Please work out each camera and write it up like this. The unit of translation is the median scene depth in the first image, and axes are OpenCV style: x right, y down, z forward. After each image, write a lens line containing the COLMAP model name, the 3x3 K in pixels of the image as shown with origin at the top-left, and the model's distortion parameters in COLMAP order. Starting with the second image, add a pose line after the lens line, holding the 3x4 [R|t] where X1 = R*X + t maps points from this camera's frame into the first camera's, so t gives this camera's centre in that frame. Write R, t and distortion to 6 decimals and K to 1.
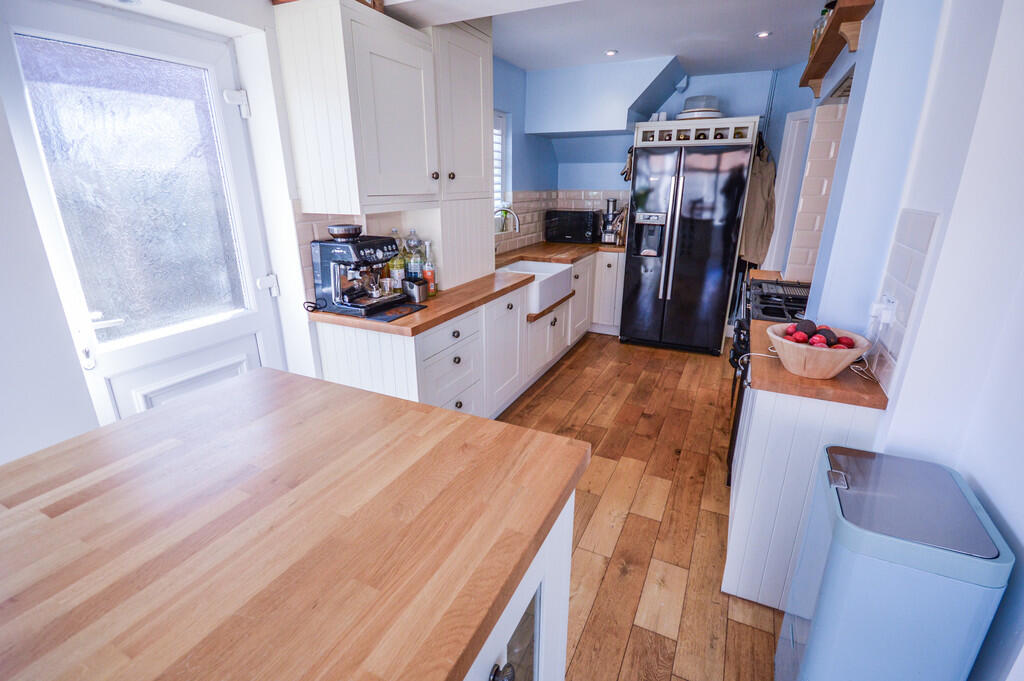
lens RADIAL K [[472.3, 0, 512.0], [0, 472.3, 340.5], [0, 0, 1]] dist [0.001721, 0.000583]
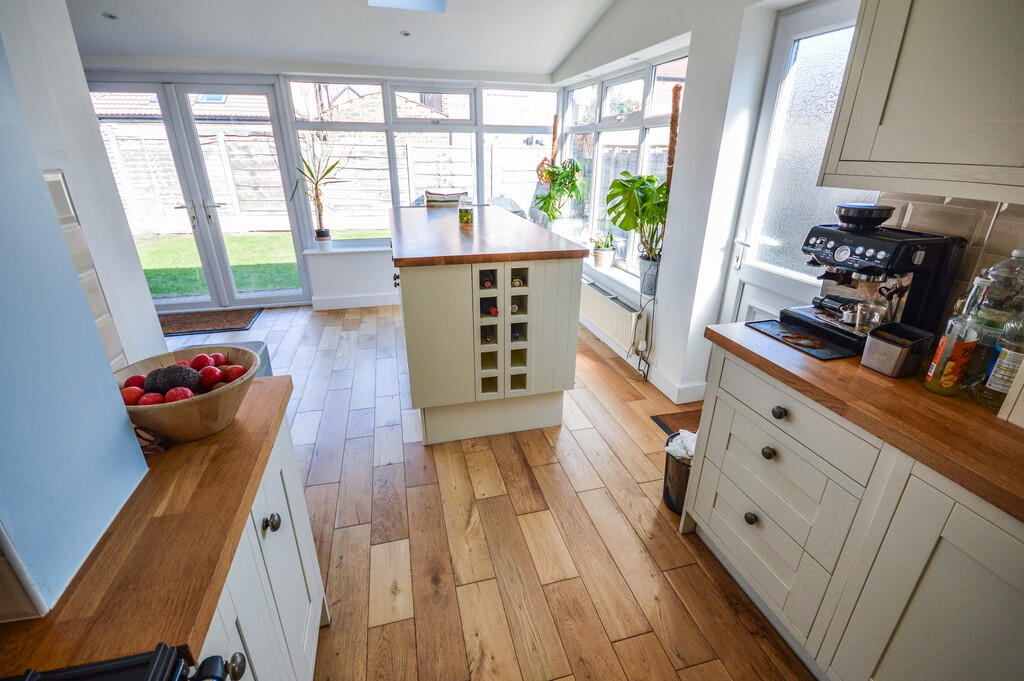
lens RADIAL K [[472.3, 0, 512.0], [0, 472.3, 340.5], [0, 0, 1]] dist [0.001721, 0.000583]
pose [[-0.761624, 0.237773, -0.602820, 0.385138], [-0.213538, 0.786206, 0.579898, -0.292410], [0.611825, 0.570389, -0.548020, 0.906718]]
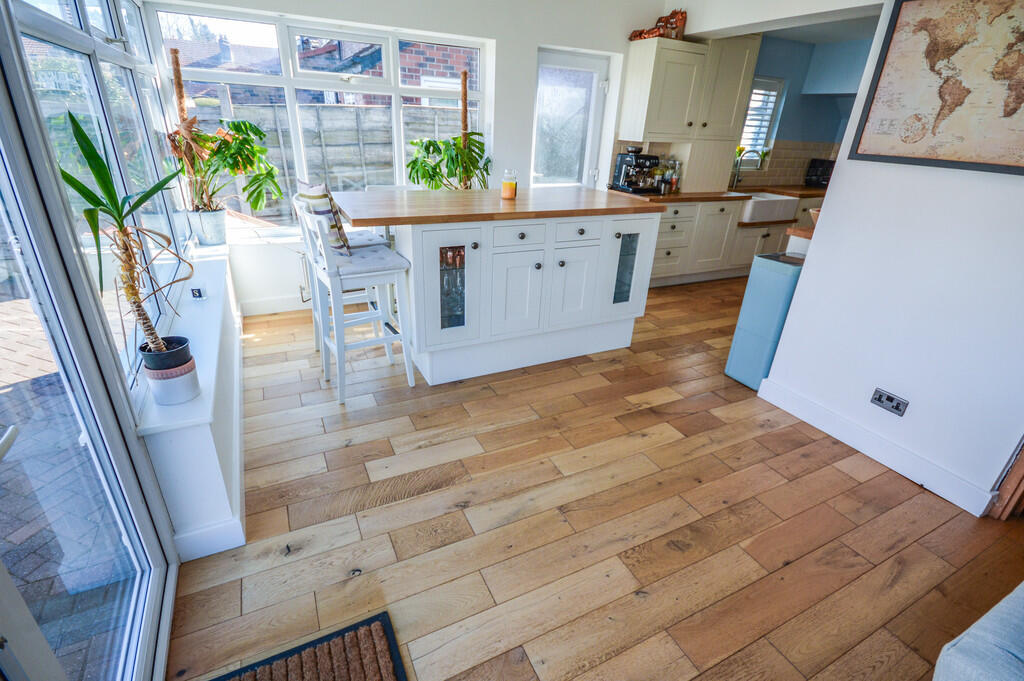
lens RADIAL K [[472.3, 0, 512.0], [0, 472.3, 340.5], [0, 0, 1]] dist [0.001721, 0.000583]
pose [[0.790127, 0.287810, -0.541170, 0.447608], [-0.236548, 0.957686, 0.163959, 0.272558], [0.565460, -0.001536, 0.824775, -0.774344]]
